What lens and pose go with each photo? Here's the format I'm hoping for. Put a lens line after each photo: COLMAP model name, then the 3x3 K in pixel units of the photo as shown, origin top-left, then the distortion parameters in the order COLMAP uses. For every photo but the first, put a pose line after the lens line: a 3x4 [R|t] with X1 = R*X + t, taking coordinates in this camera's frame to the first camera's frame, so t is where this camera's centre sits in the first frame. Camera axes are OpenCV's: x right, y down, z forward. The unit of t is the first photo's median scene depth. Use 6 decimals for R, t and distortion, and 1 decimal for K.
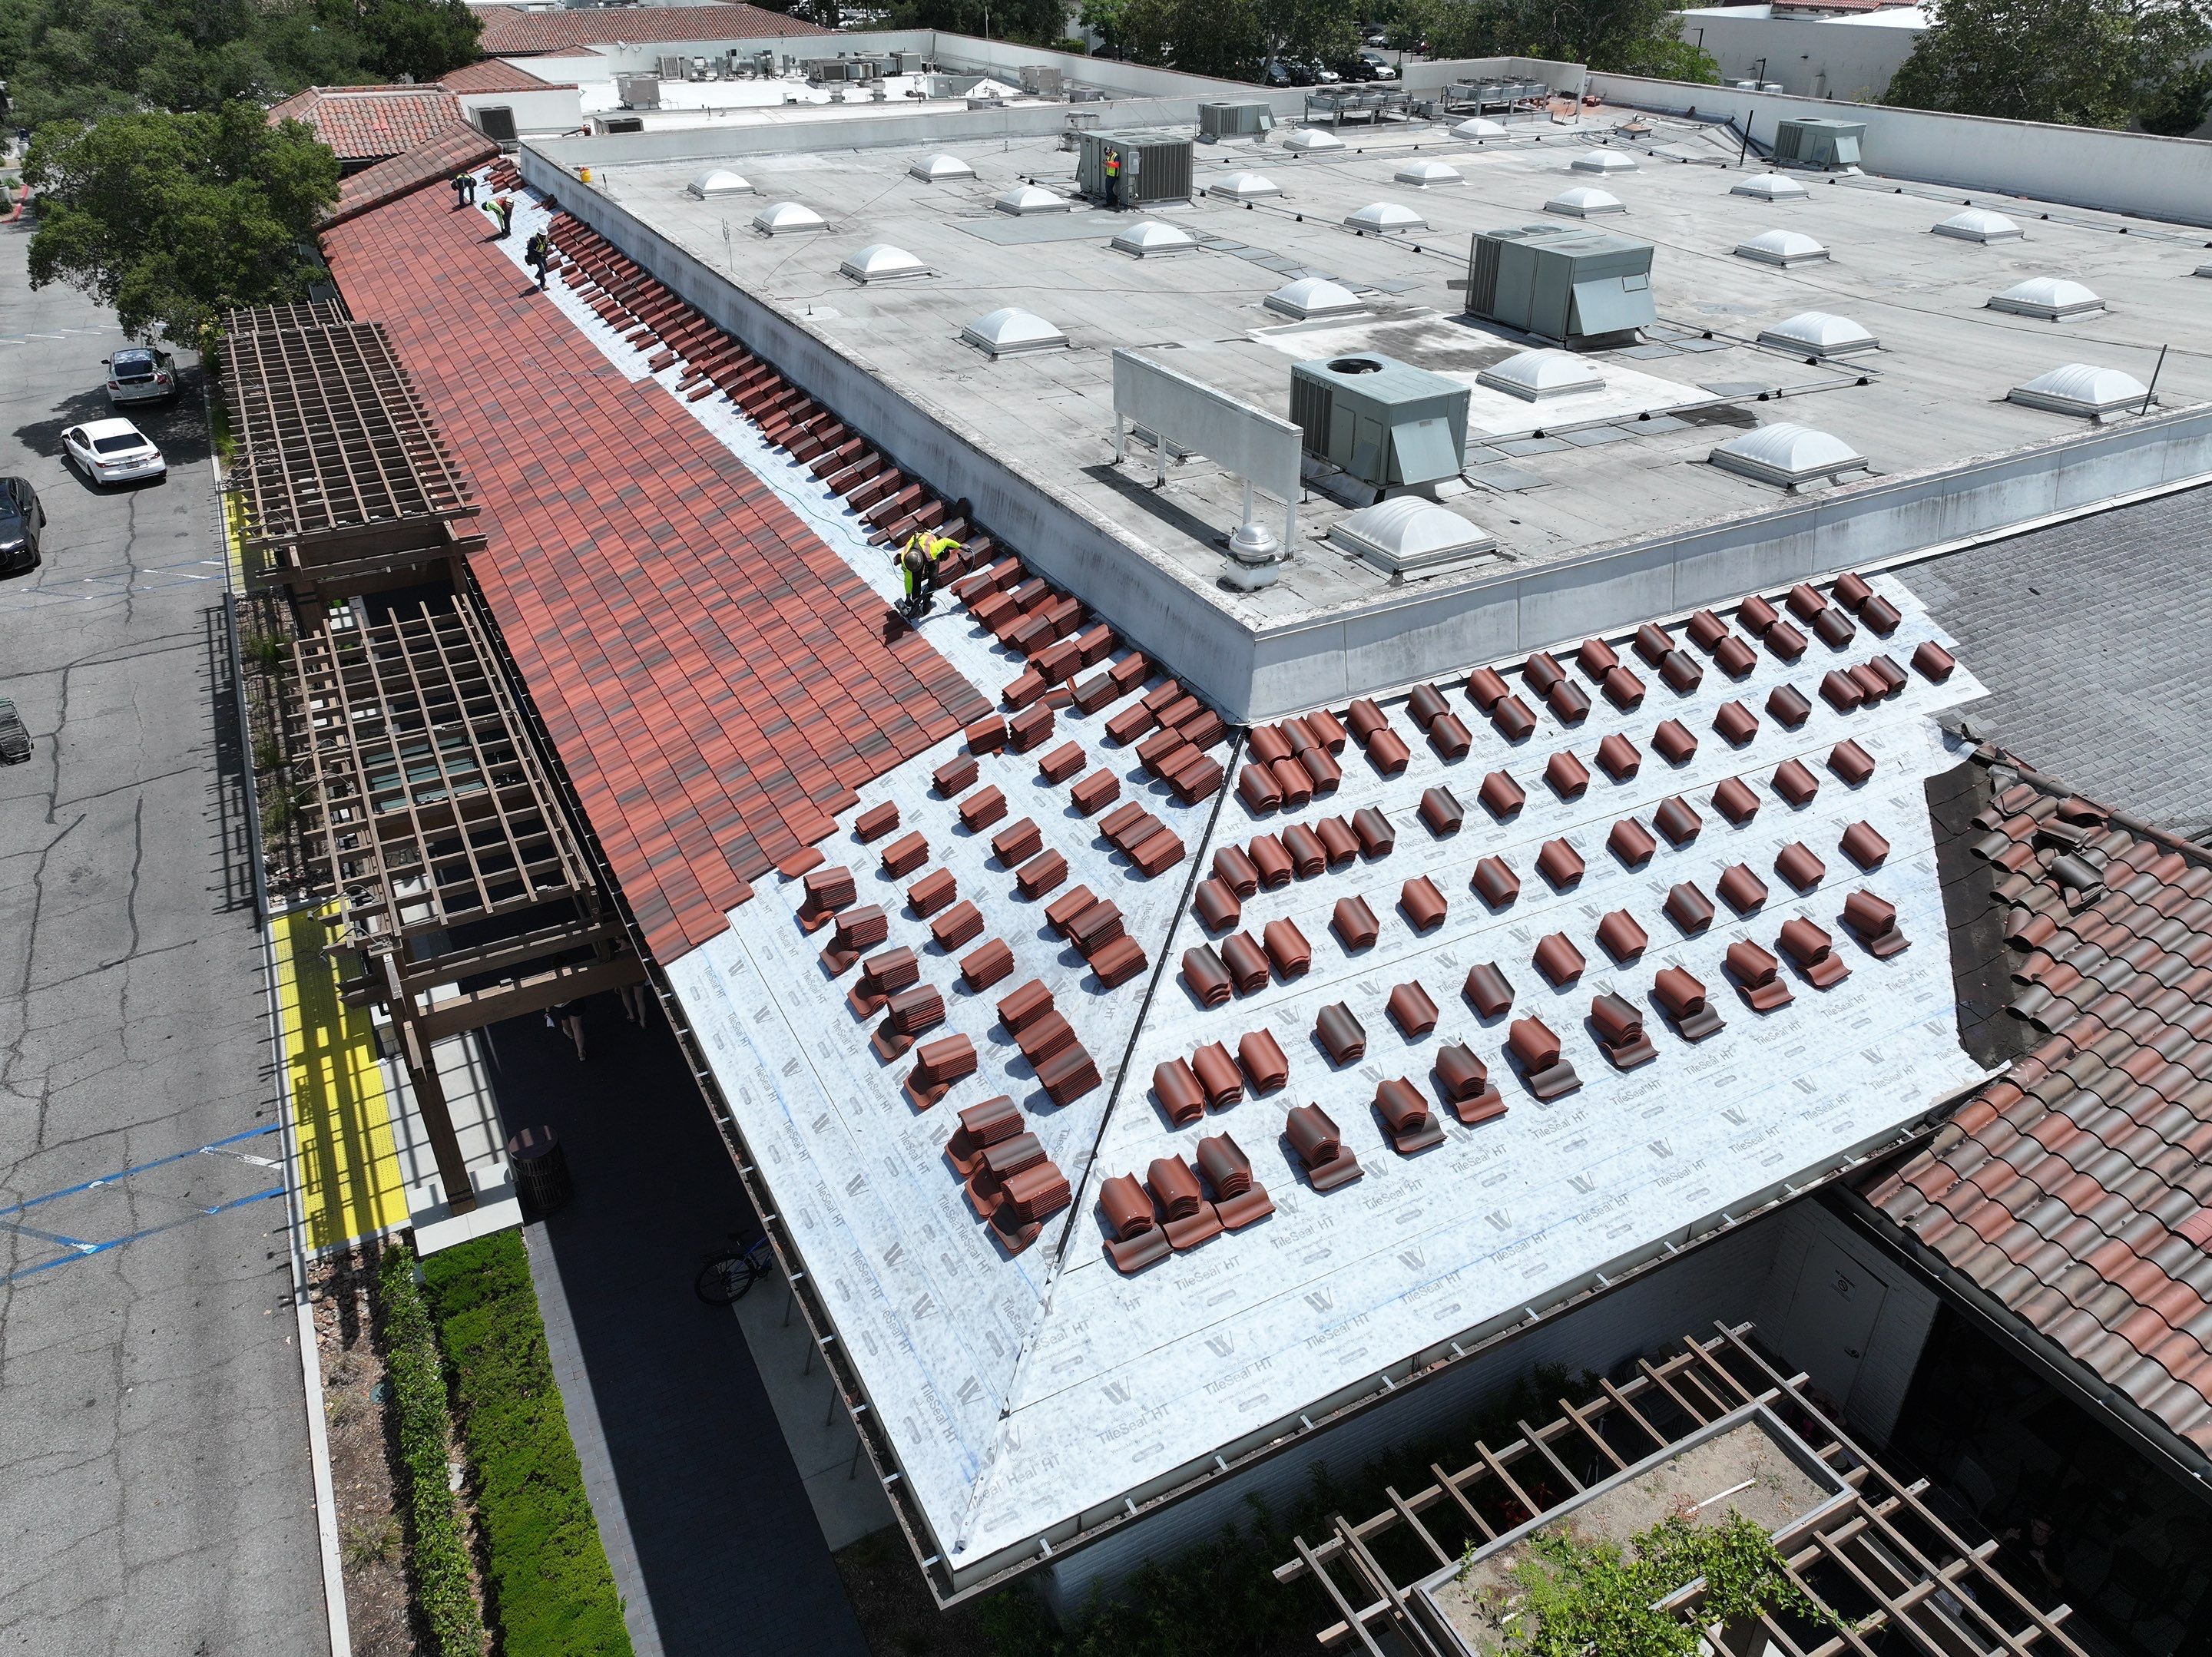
lens RADIAL K [[1566.5, 0, 1106.0], [0, 1566.5, 828.5], [0, 0, 1]] dist [-0.005487, -0.009493]
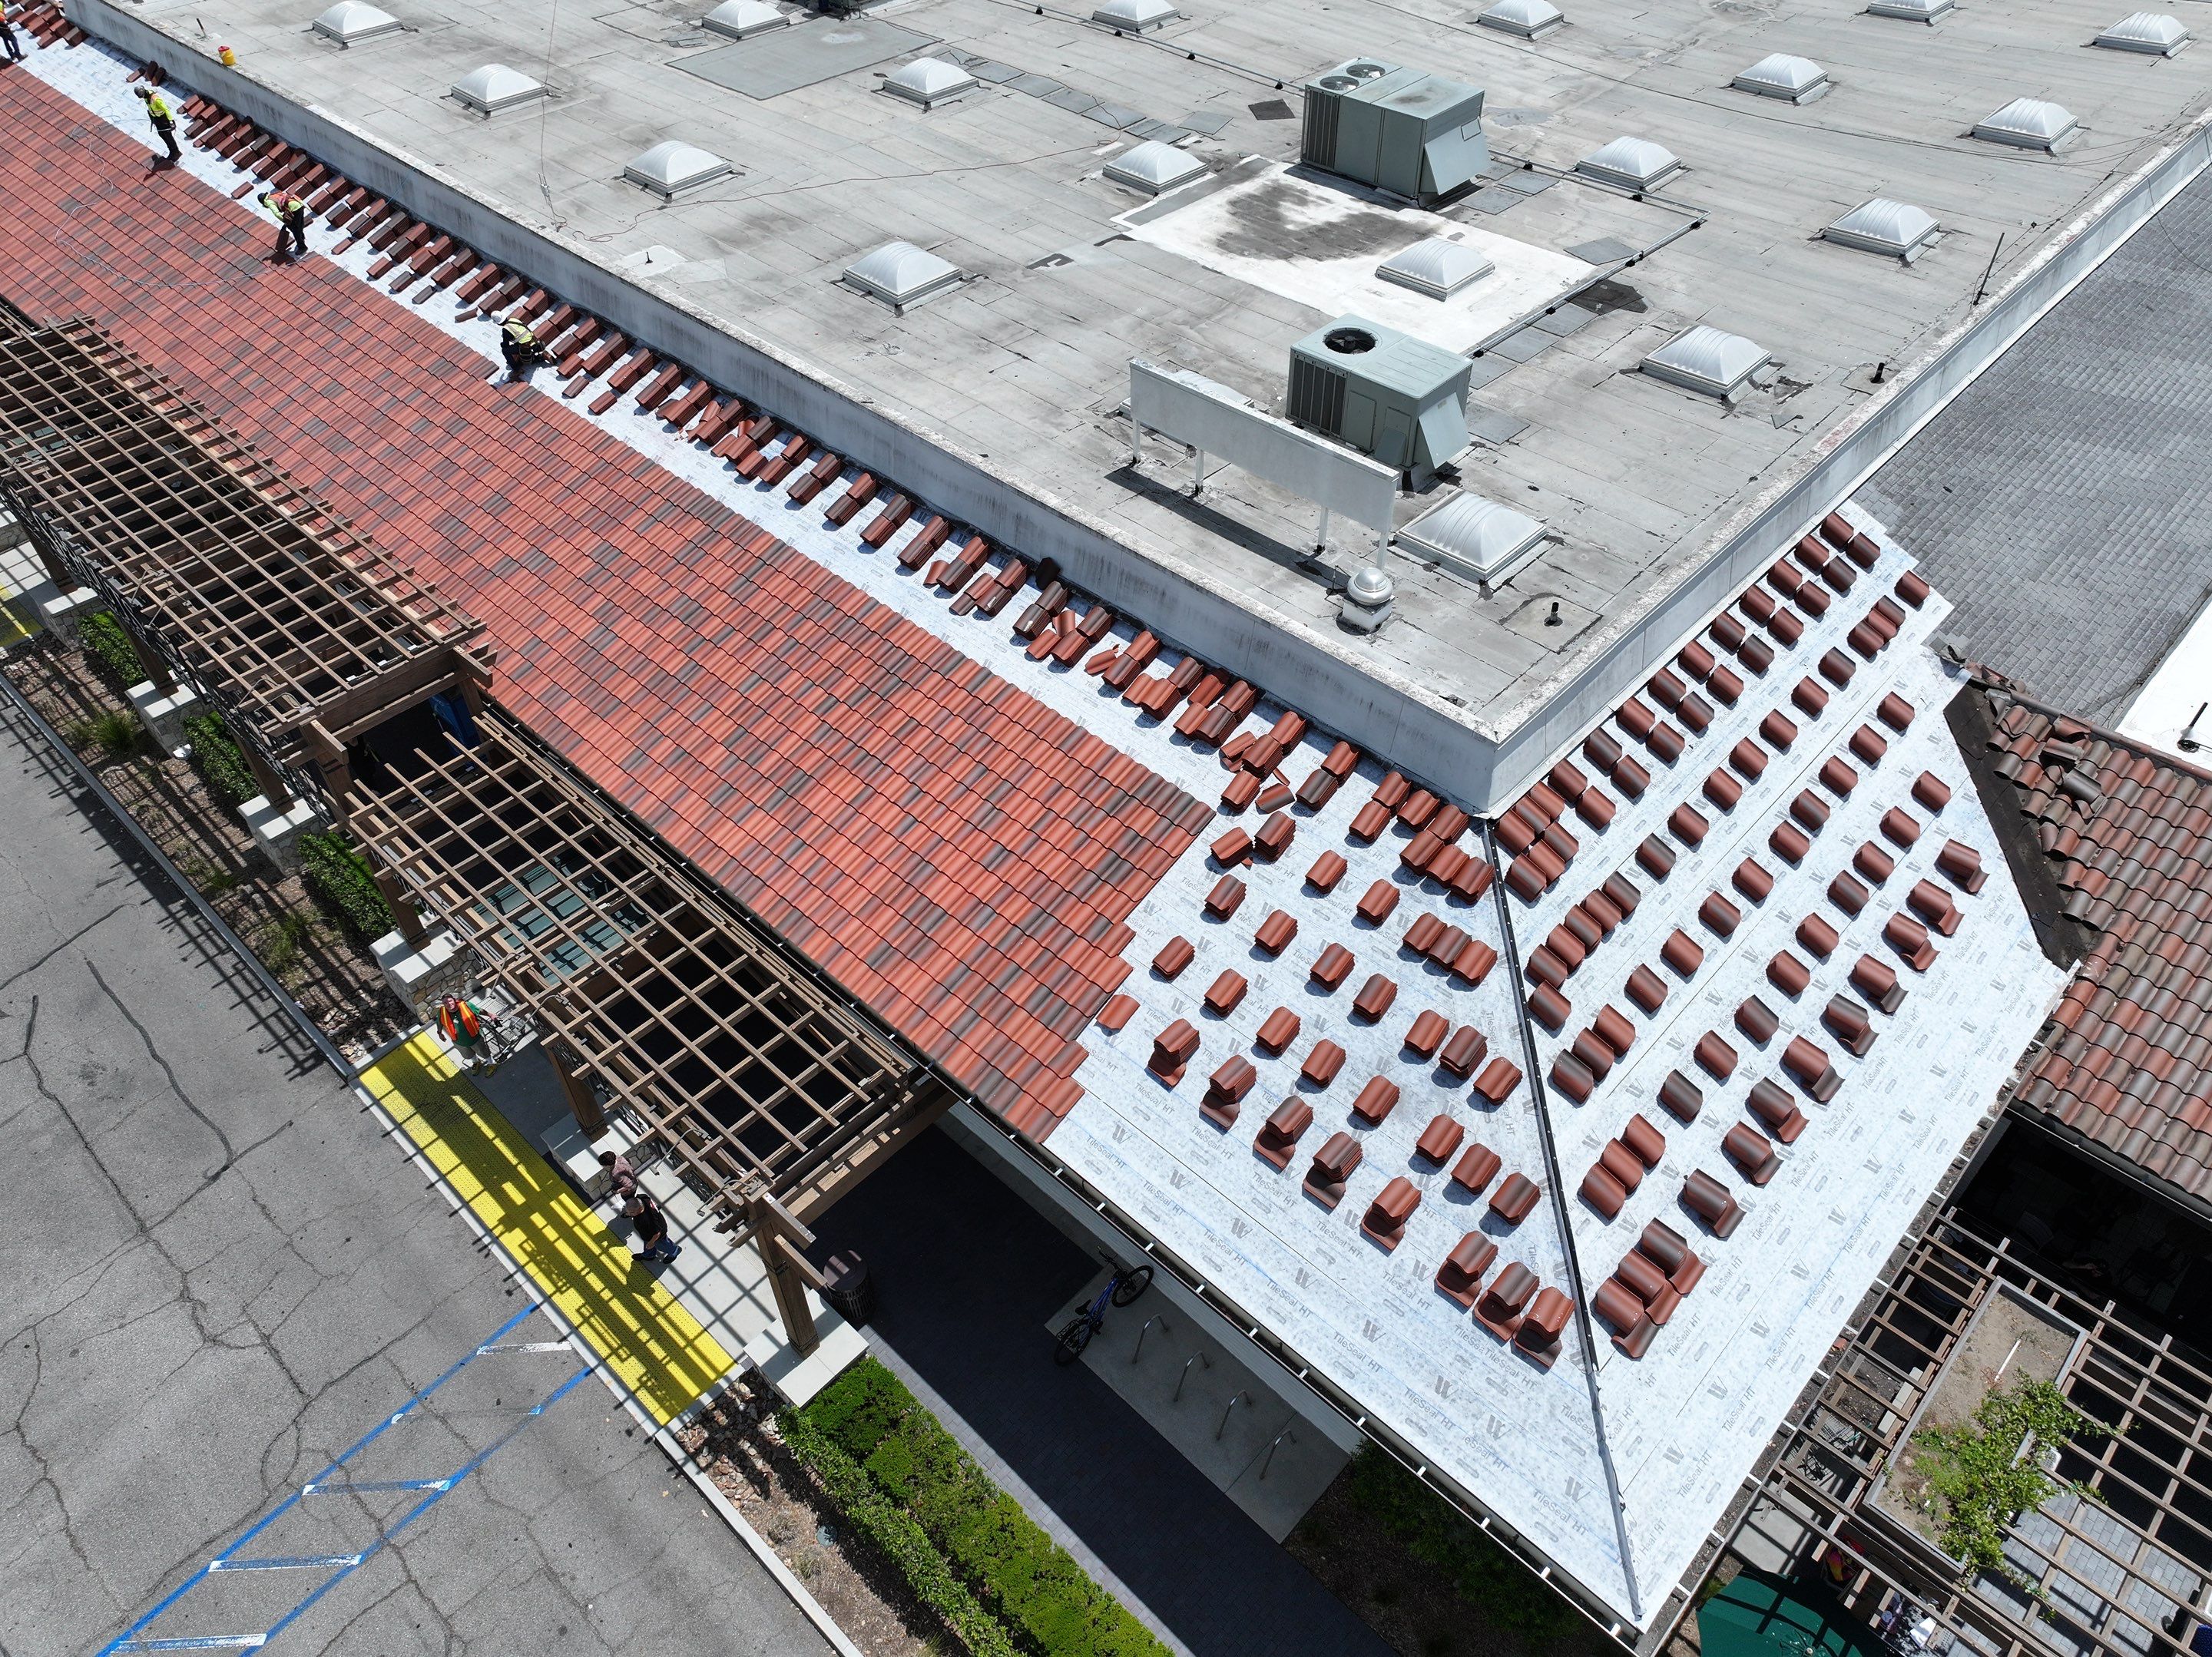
lens RADIAL K [[1532.0, 0, 1117.6], [0, 1532.0, 841.3], [0, 0, 1]] dist [-0.014413, 0.021150]
pose [[0.944871, -0.236098, 0.226886, -0.416440], [0.172927, 0.948188, 0.266527, -0.384836], [-0.278057, -0.212598, 0.936742, 0.015160]]
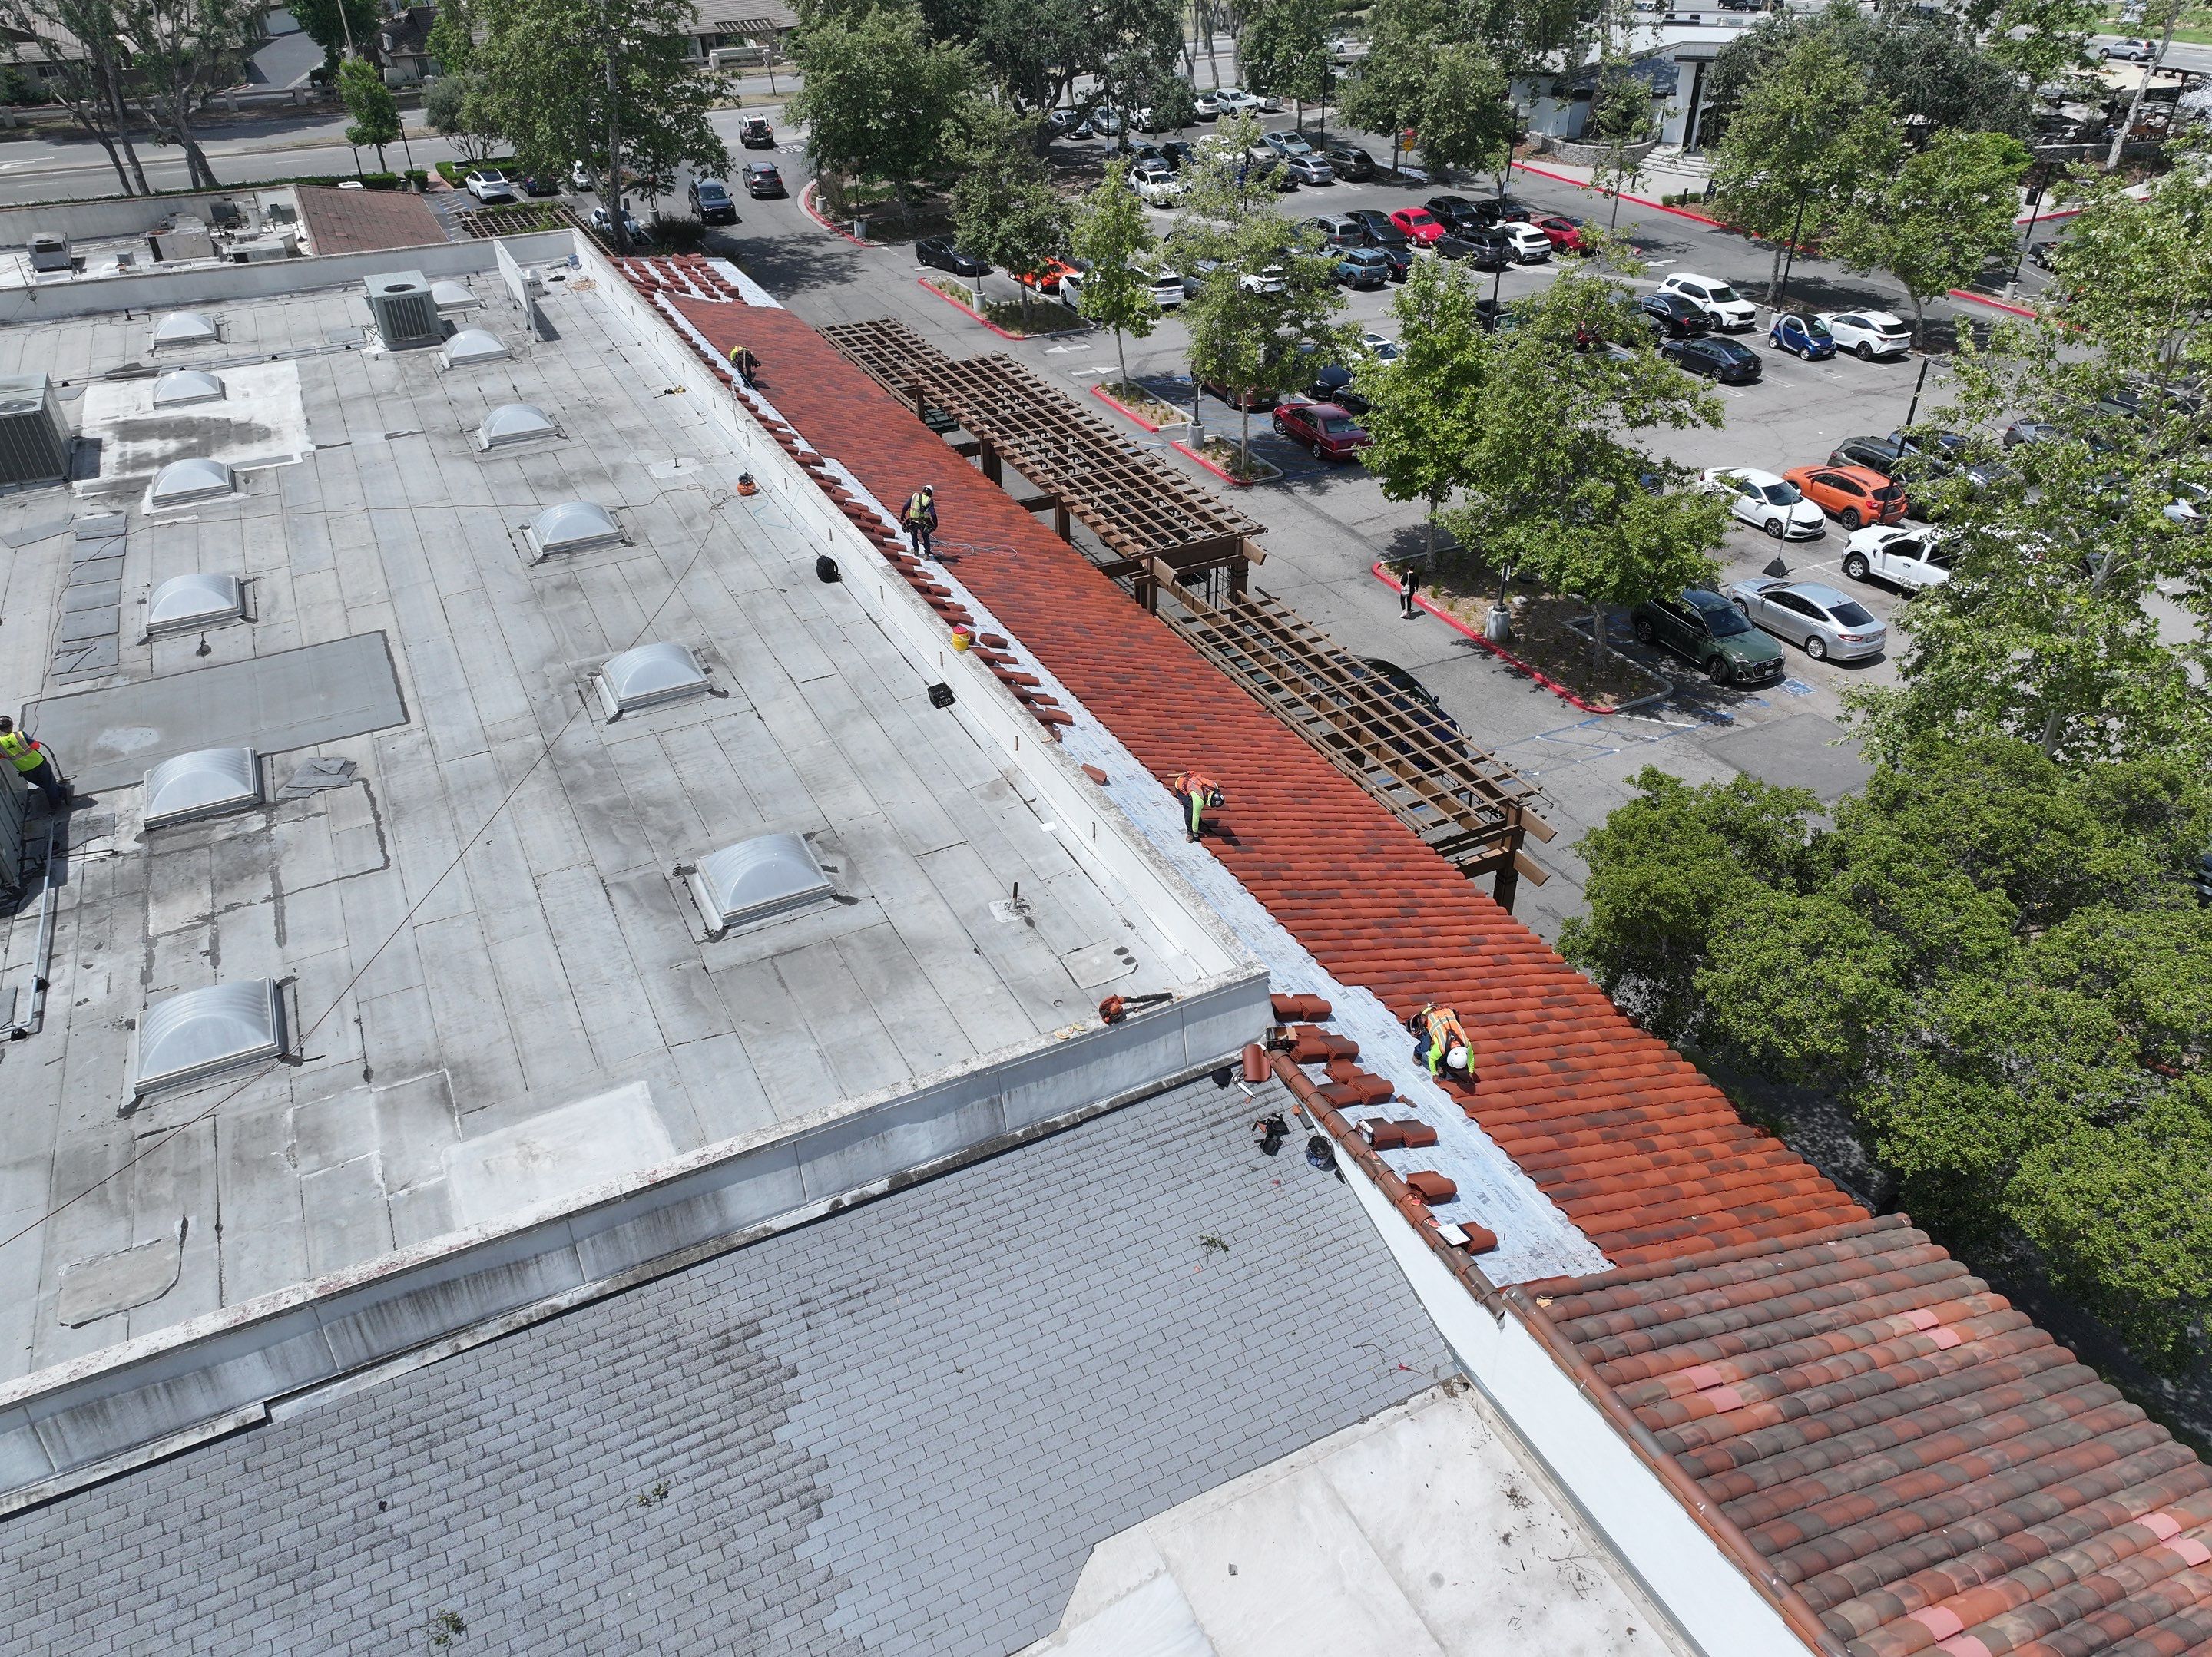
lens RADIAL K [[1532.0, 0, 1117.6], [0, 1532.0, 841.3], [0, 0, 1]] dist [-0.014413, 0.021150]
pose [[-0.999903, -0.003624, 0.013449, -0.997351], [0.010767, 0.411409, 0.911387, -2.311184], [-0.008836, 0.911444, -0.411330, 3.237280]]
